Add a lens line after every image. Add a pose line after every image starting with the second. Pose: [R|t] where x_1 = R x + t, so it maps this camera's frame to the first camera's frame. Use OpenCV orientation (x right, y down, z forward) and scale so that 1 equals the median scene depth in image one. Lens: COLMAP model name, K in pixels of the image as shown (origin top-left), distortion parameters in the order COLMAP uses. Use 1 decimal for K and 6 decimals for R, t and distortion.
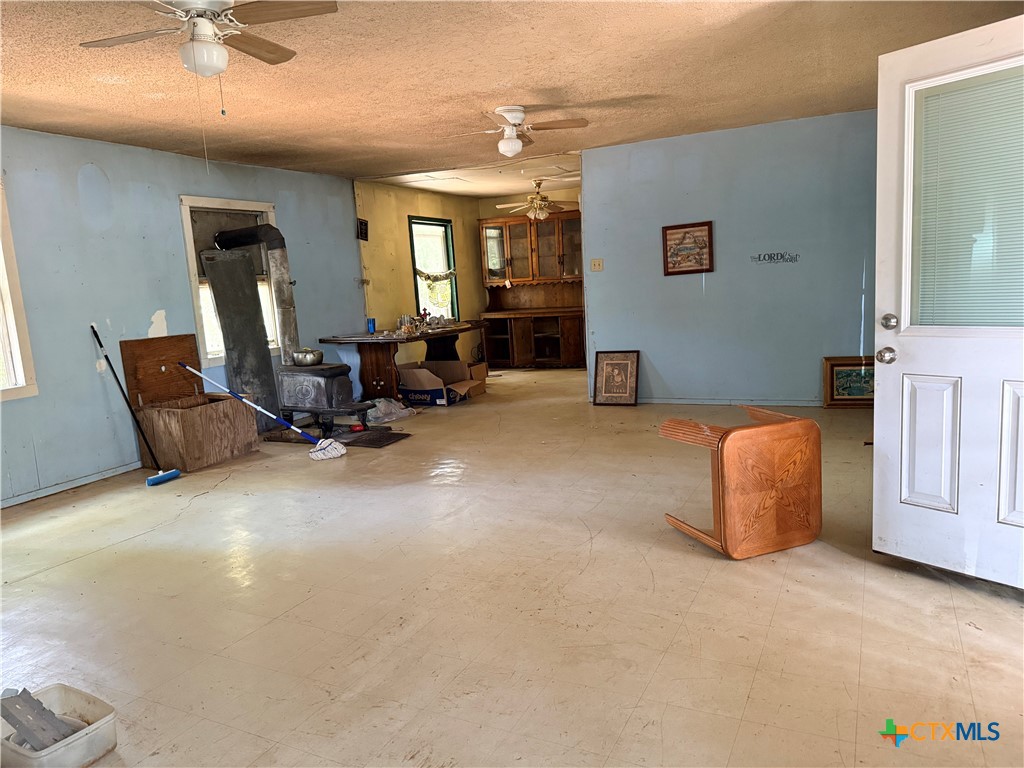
lens RADIAL K [[723.0, 0, 512.6], [0, 723.0, 385.6], [0, 0, 1]] dist [0.117030, -0.186805]
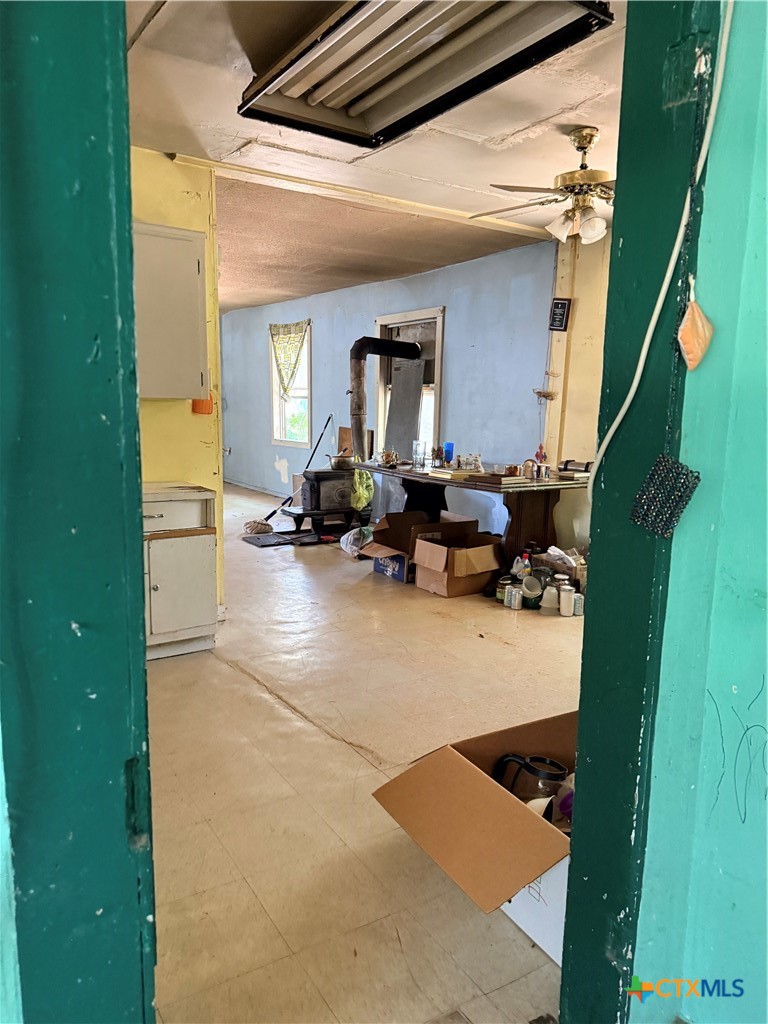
lens RADIAL K [[723.0, 0, 381.3], [0, 723.0, 509.5], [0, 0, 1]] dist [0.117030, -0.186805]
pose [[-0.521604, 0.175728, -0.834894, 0.581335], [-0.113634, 0.955532, 0.272113, -0.268240], [0.845586, 0.236808, -0.478441, 1.576563]]
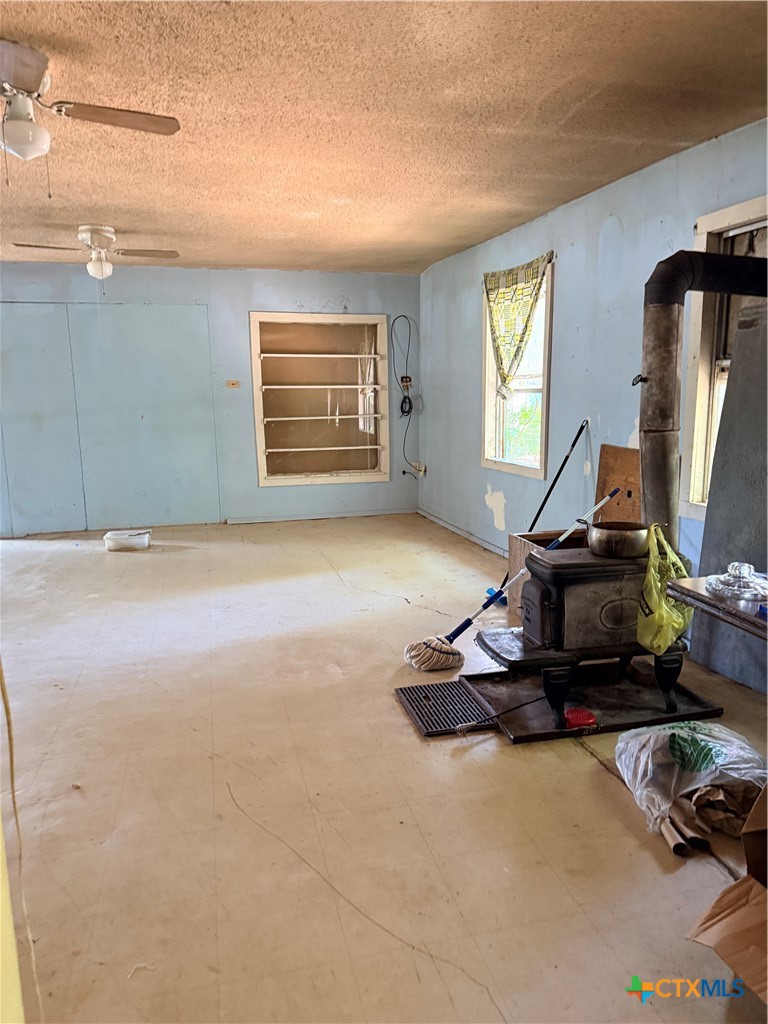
lens RADIAL K [[730.4, 0, 381.1], [0, 730.4, 512.9], [0, 0, 1]] dist [0.128491, -0.126372]
pose [[-0.757387, 0.171706, -0.629985, 0.144354], [-0.045669, 0.948513, 0.313427, -0.201146], [0.651367, 0.266157, -0.710550, 1.252338]]
